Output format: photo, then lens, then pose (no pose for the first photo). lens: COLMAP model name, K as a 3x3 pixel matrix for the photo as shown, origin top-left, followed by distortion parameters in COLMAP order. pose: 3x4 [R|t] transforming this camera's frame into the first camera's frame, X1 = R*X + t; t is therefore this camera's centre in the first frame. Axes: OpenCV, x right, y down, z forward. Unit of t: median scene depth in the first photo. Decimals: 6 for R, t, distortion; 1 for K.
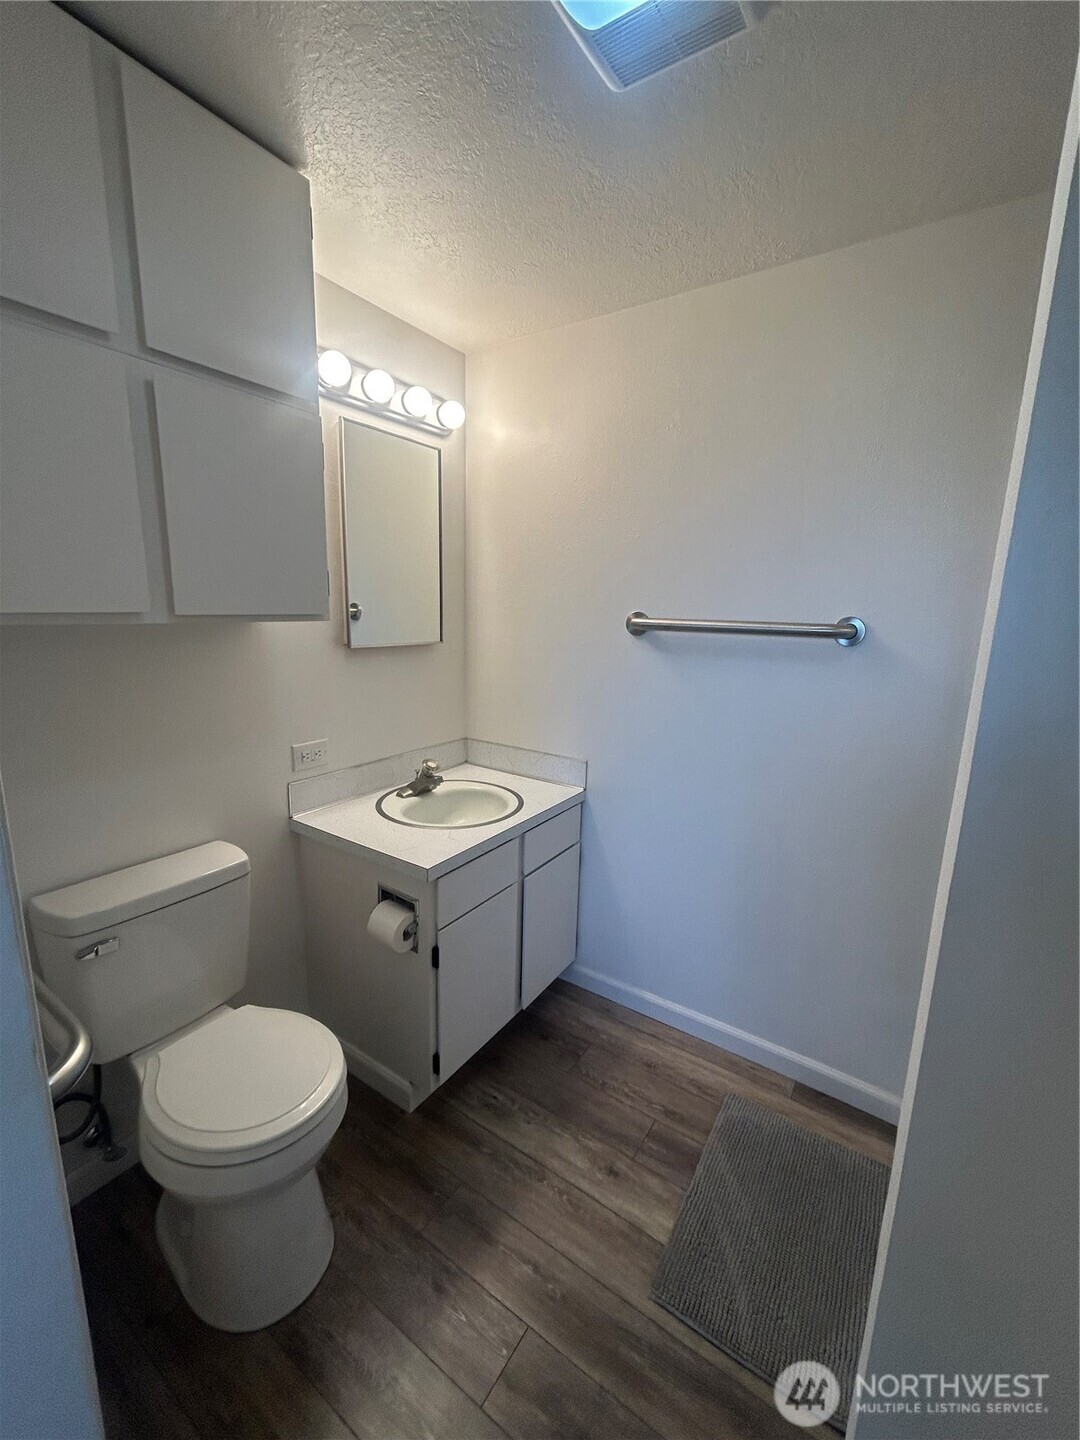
lens RADIAL K [[584.5, 0, 538.7], [0, 584.5, 717.5], [0, 0, 1]] dist [-0.002462, 0.000559]
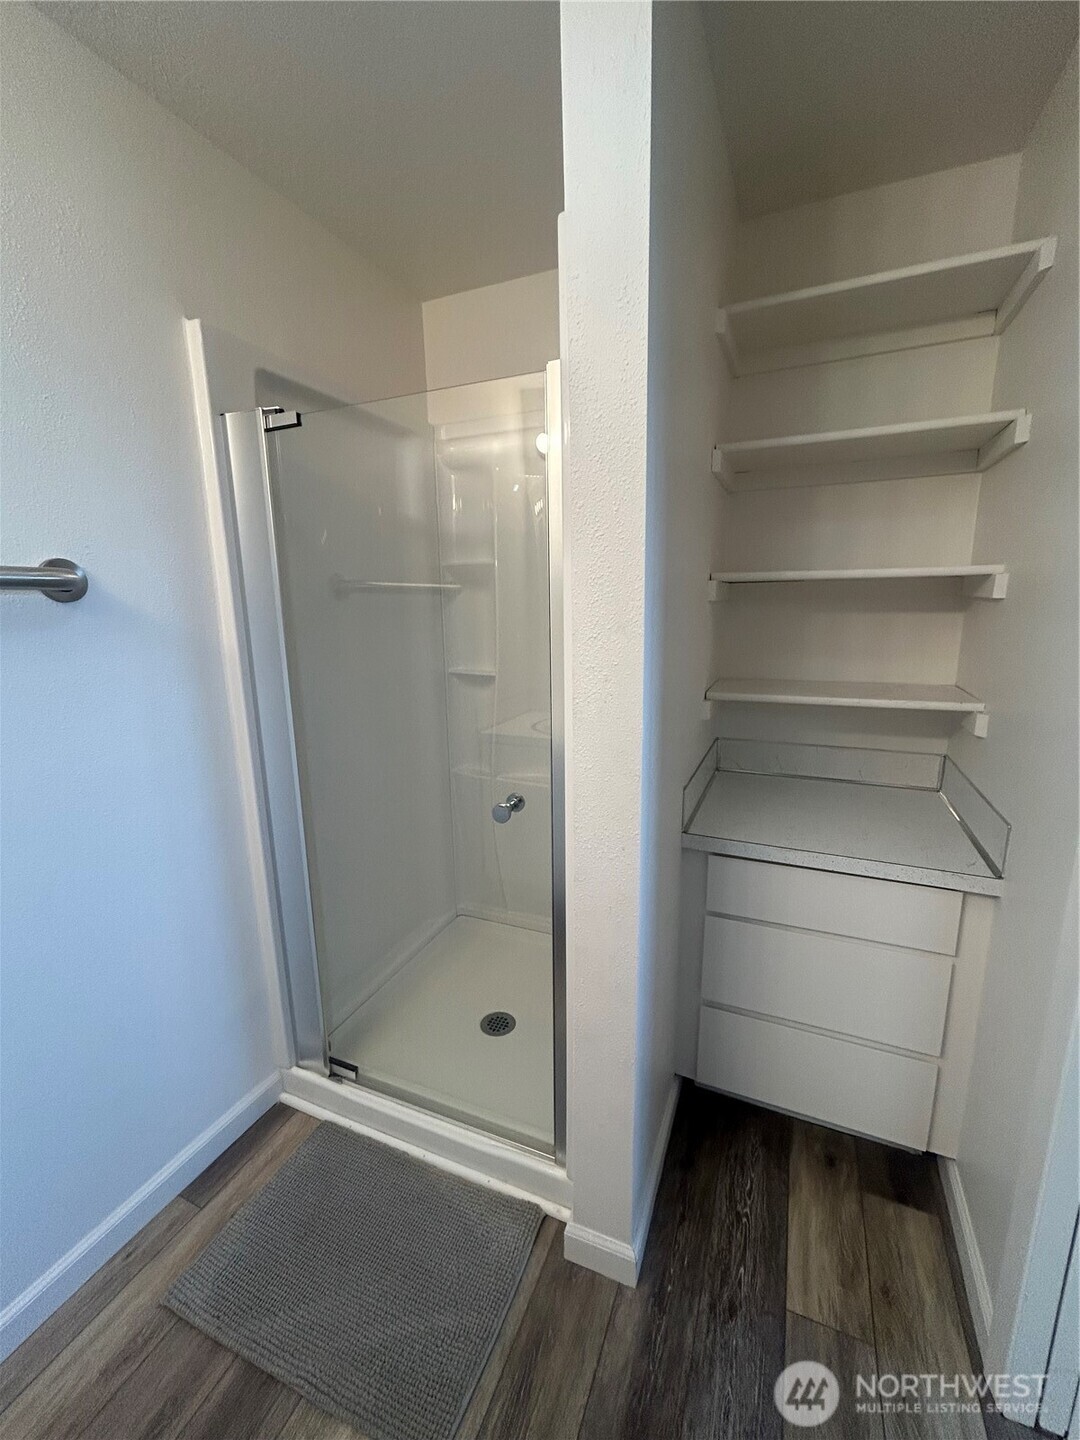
lens RADIAL K [[584.5, 0, 542.2], [0, 584.5, 718.7], [0, 0, 1]] dist [-0.002462, 0.000559]
pose [[-0.180051, -0.213668, 0.960171, -0.243146], [0.211338, 0.944925, 0.249905, -0.040279], [-0.960686, 0.247916, -0.124979, 0.536003]]
